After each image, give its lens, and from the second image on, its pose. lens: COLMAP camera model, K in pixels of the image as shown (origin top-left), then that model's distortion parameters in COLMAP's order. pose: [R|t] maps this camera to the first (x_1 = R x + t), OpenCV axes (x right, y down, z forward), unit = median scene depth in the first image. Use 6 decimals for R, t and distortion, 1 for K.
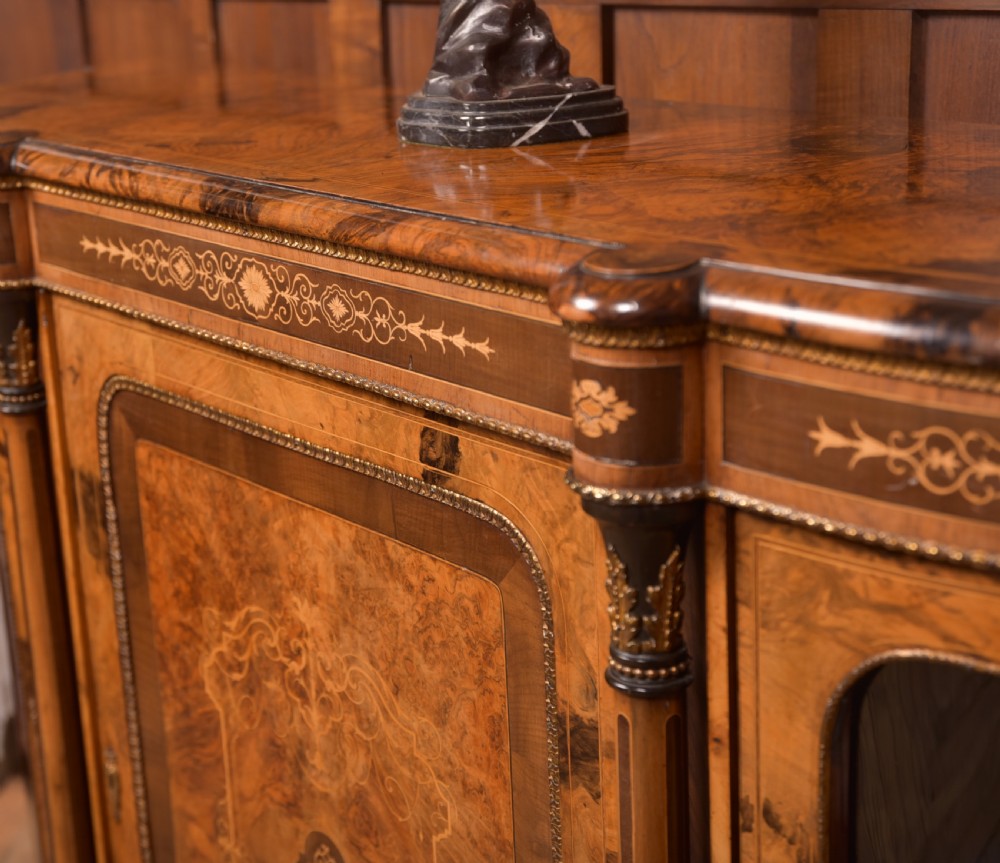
lens RADIAL K [[1876.9, 0, 376.3], [0, 1876.9, 438.8], [0, 0, 1]] dist [0.078199, 0.000000]
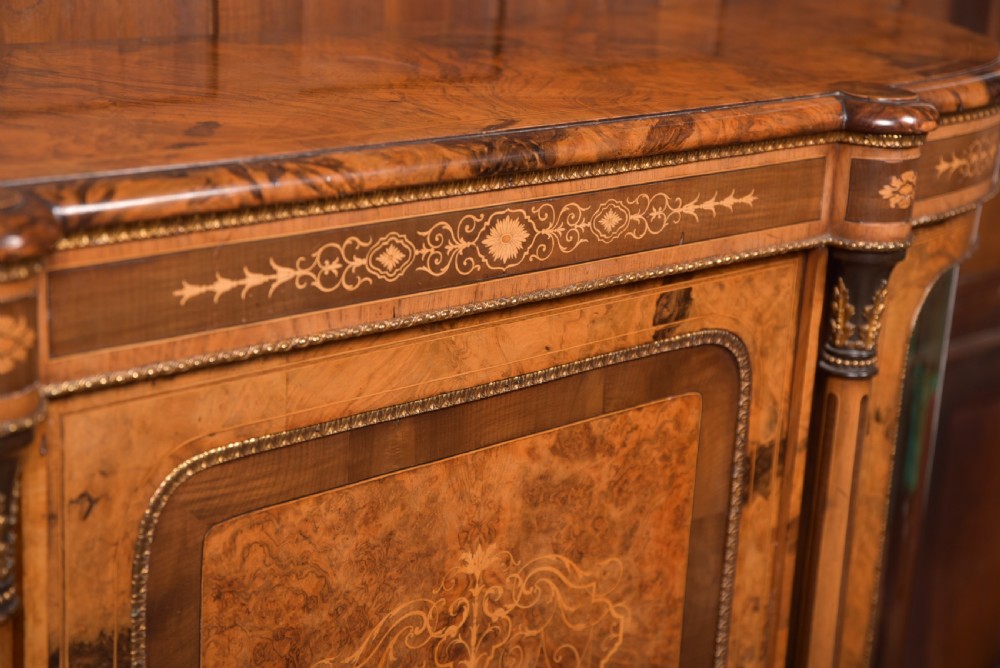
lens RADIAL K [[1840.1, 0, 492.1], [0, 1840.1, 347.7], [0, 0, 1]] dist [0.183476, 0.000000]
pose [[-0.120434, -0.242188, 0.962726, -1.149144], [0.239689, 0.933998, 0.264945, -0.325055], [-0.963351, 0.262663, -0.054436, 1.229897]]
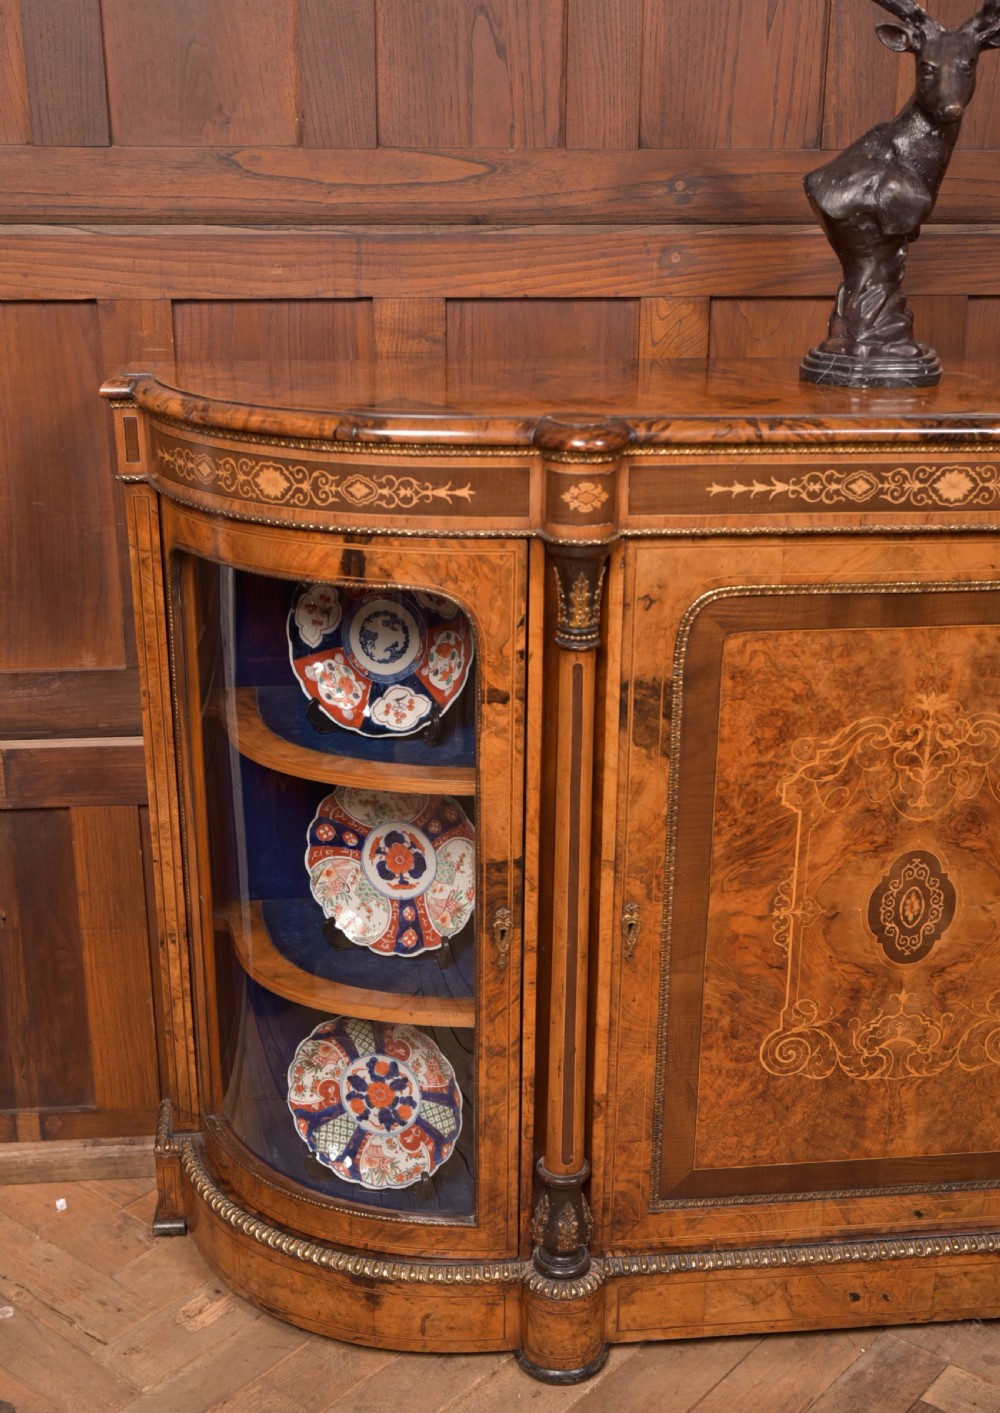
lens RADIAL K [[1727.0, 0, 511.9], [0, 1727.0, 747.5], [0, 0, 1]] dist [0.011554, 0.000000]
pose [[0.481472, -0.244032, 0.841803, -1.665767], [0.213162, 0.964222, 0.157602, -0.196749], [-0.850145, 0.103560, 0.516264, 0.694652]]
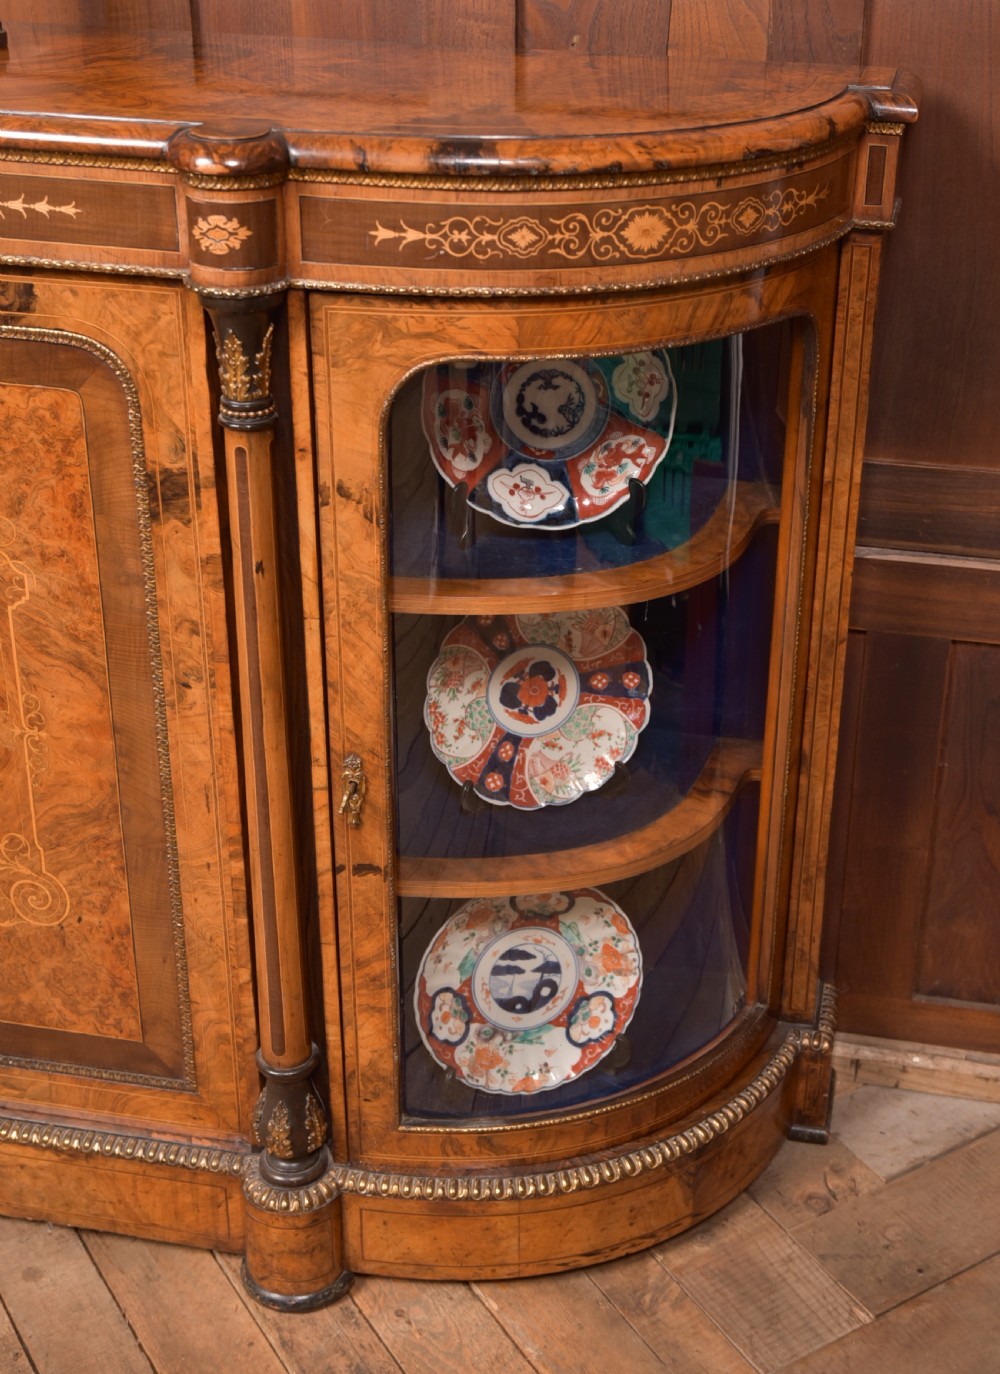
lens RADIAL K [[1884.6, 0, 591.4], [0, 1884.6, 603.7], [0, 0, 1]] dist [0.003087, 0.000000]
pose [[0.725554, -0.219496, 0.652221, -0.599177], [0.133770, 0.974675, 0.179203, 0.034280], [-0.675038, -0.042774, 0.736542, -0.258886]]
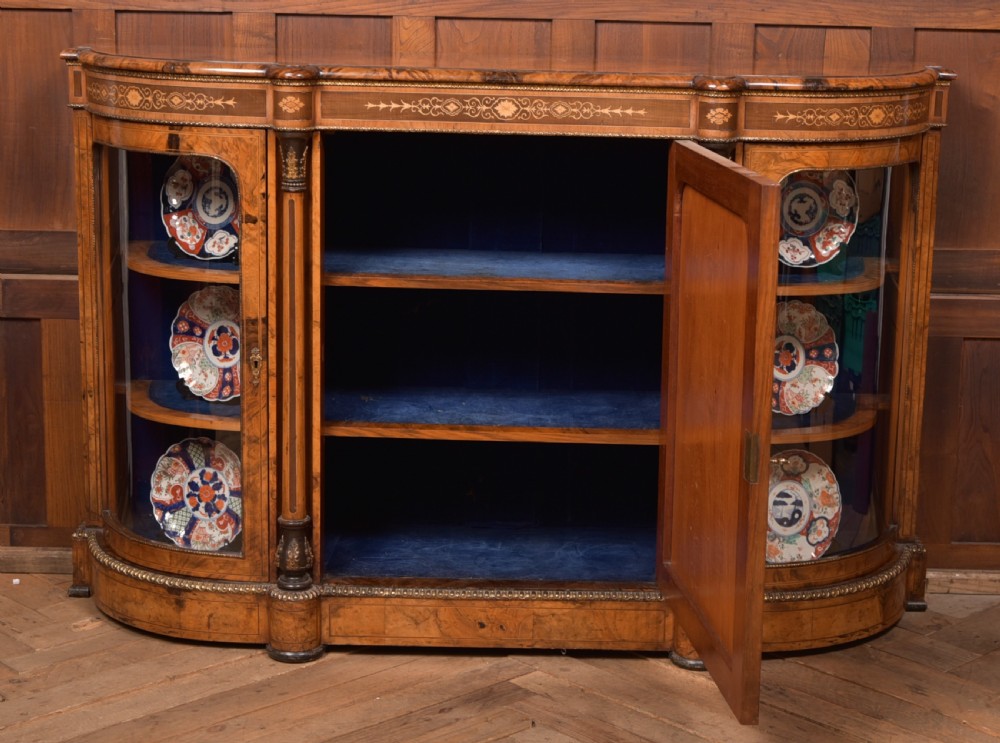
lens RADIAL K [[1892.3, 0, 563.5], [0, 1892.3, 303.3], [0, 0, 1]] dist [0.037614, 0.000000]
pose [[0.572680, -0.085512, 0.815307, -2.578682], [0.178518, 0.983686, -0.022220, 0.307931], [-0.800106, 0.158272, 0.578603, -0.676592]]
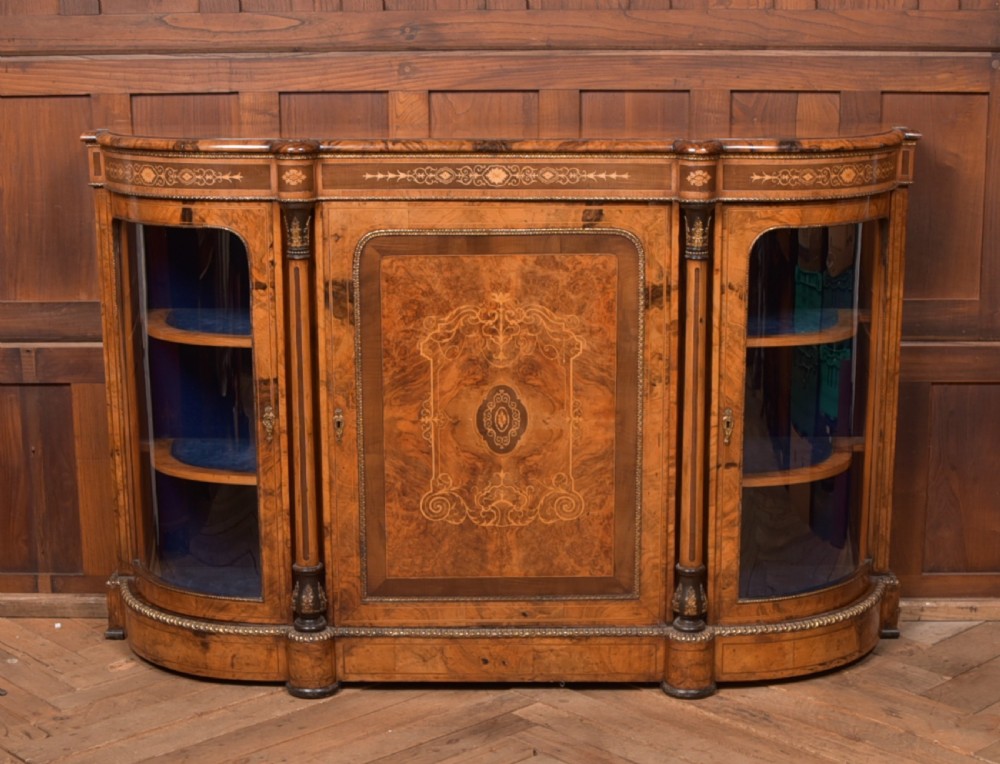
lens RADIAL K [[1729.3, 0, 525.9], [0, 1729.3, 432.6], [0, 0, 1]] dist [-0.087242, 0.000000]
pose [[0.586172, -0.135606, 0.798757, -2.489339], [0.199721, 0.979654, 0.019751, 0.294494], [-0.785184, 0.147951, 0.601329, -0.624872]]
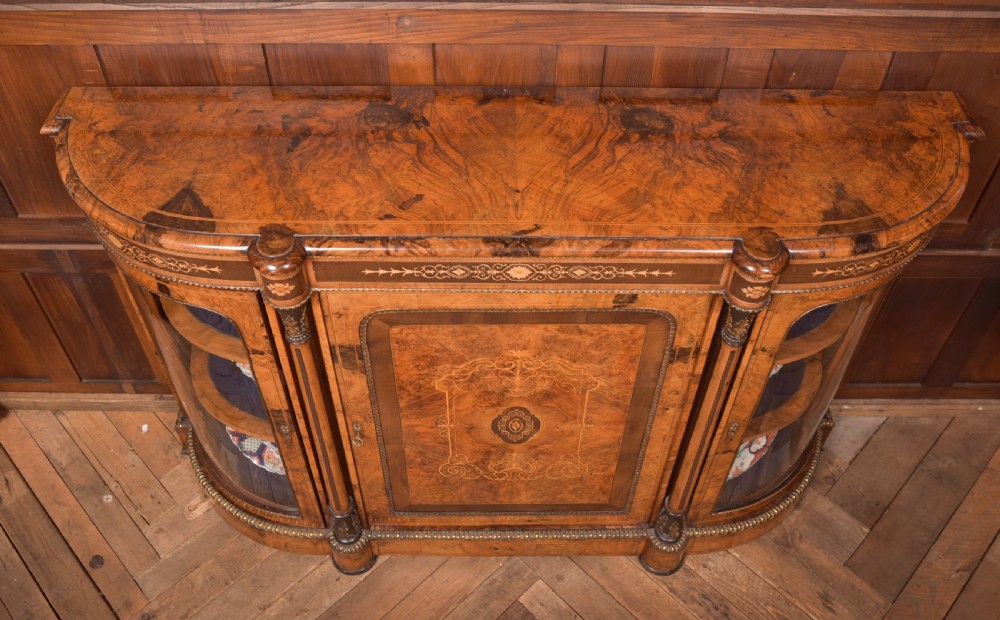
lens RADIAL K [[870.6, 0, 499.5], [0, 870.6, 255.9], [0, 0, 1]] dist [-0.080406, 0.059060]
pose [[0.573684, -0.542436, 0.613718, -0.866431], [0.189073, 0.816745, 0.545142, -0.818404], [-0.796955, -0.196702, 0.571114, 0.438269]]
